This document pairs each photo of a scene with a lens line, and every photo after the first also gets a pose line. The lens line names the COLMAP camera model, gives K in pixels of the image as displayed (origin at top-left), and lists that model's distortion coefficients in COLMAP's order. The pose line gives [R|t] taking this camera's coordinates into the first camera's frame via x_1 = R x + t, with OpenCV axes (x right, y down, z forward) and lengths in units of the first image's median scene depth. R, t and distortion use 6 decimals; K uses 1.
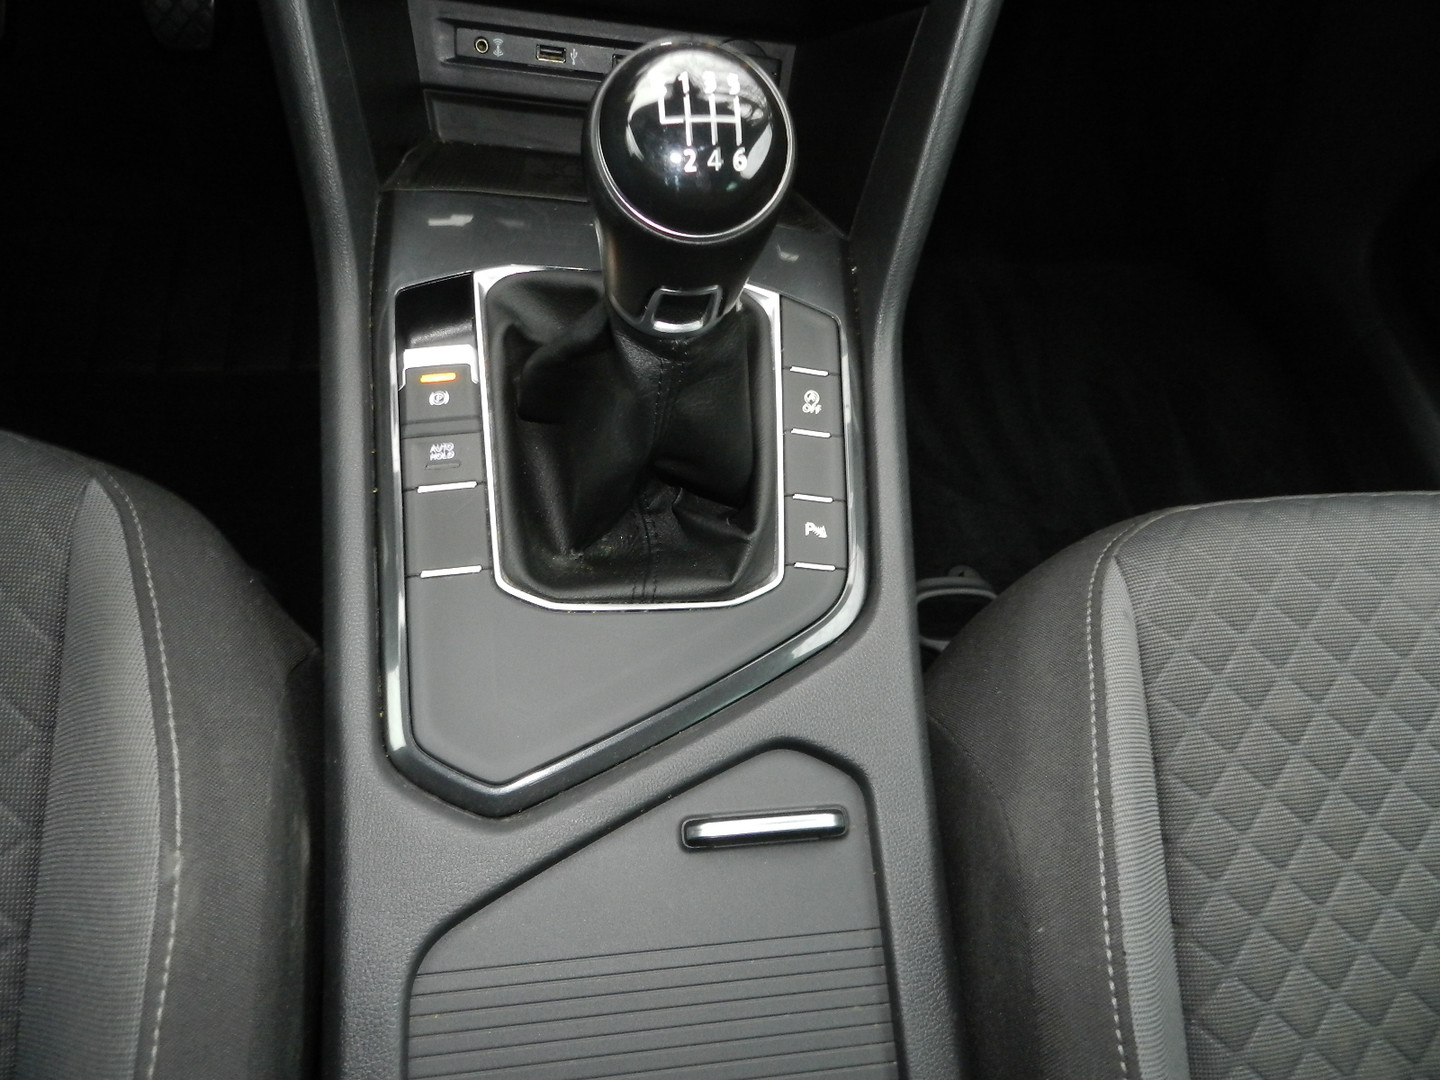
lens RADIAL K [[953.5, 0, 725.5], [0, 953.5, 540.2], [0, 0, 1]] dist [0.002510, -0.020156]
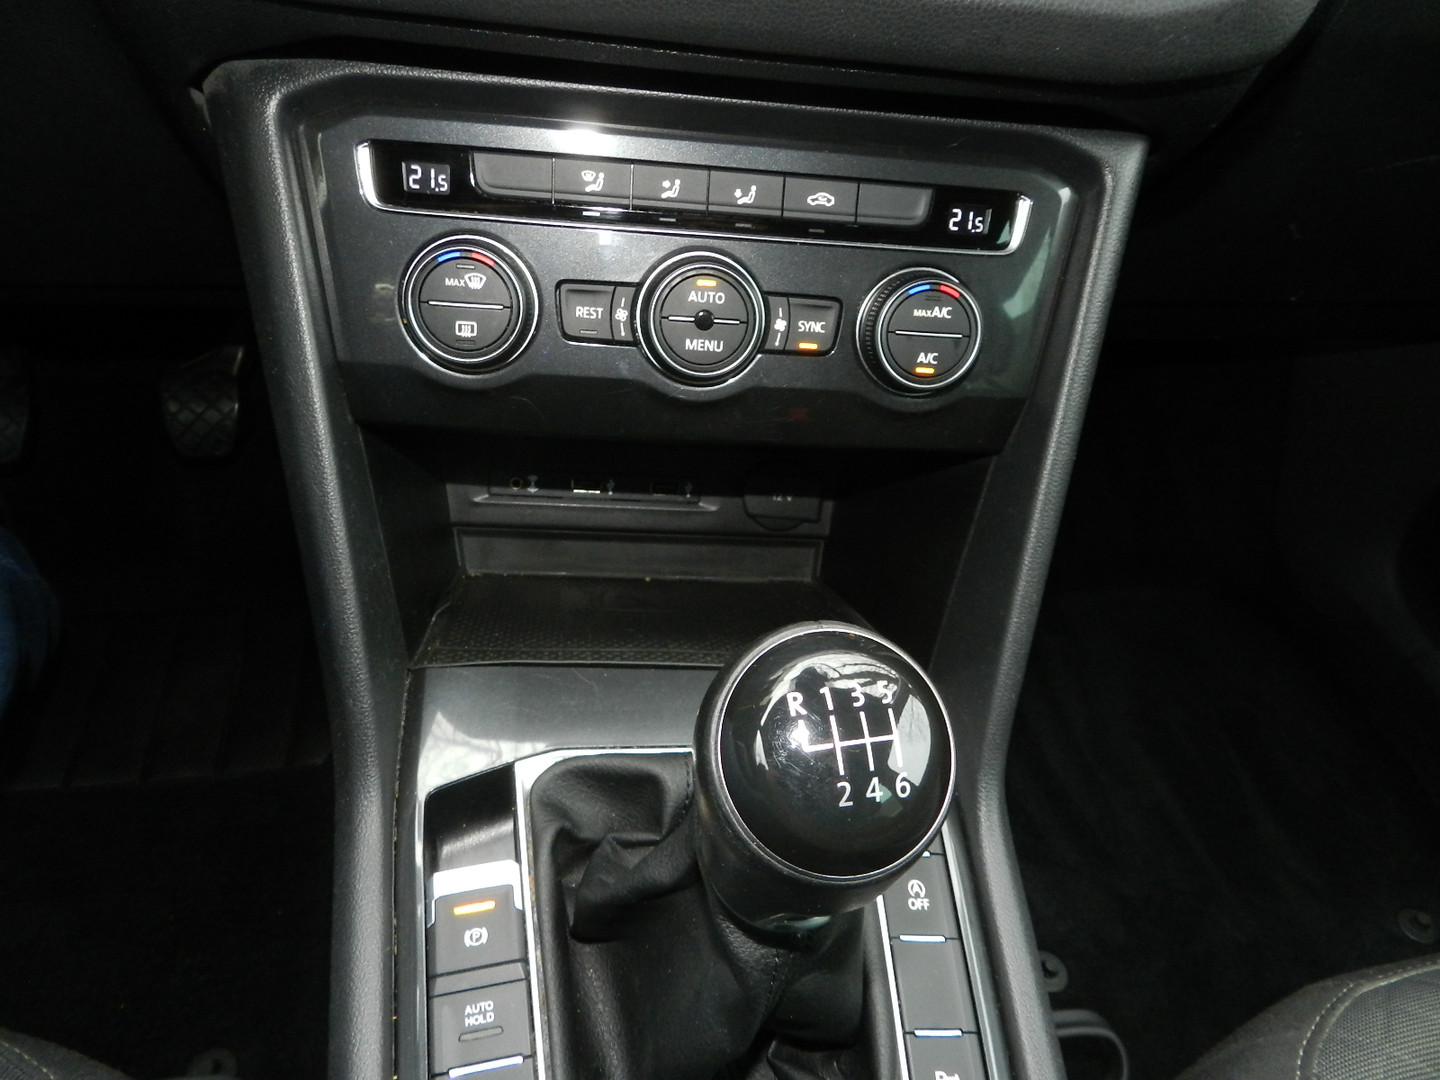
lens RADIAL K [[953.5, 0, 719.9], [0, 953.5, 533.0], [0, 0, 1]] dist [0.002510, -0.020156]
pose [[0.998583, -0.051035, 0.015047, -0.084676], [0.053207, 0.956457, -0.286981, -0.232377], [0.000254, 0.287376, 0.957818, 0.114060]]
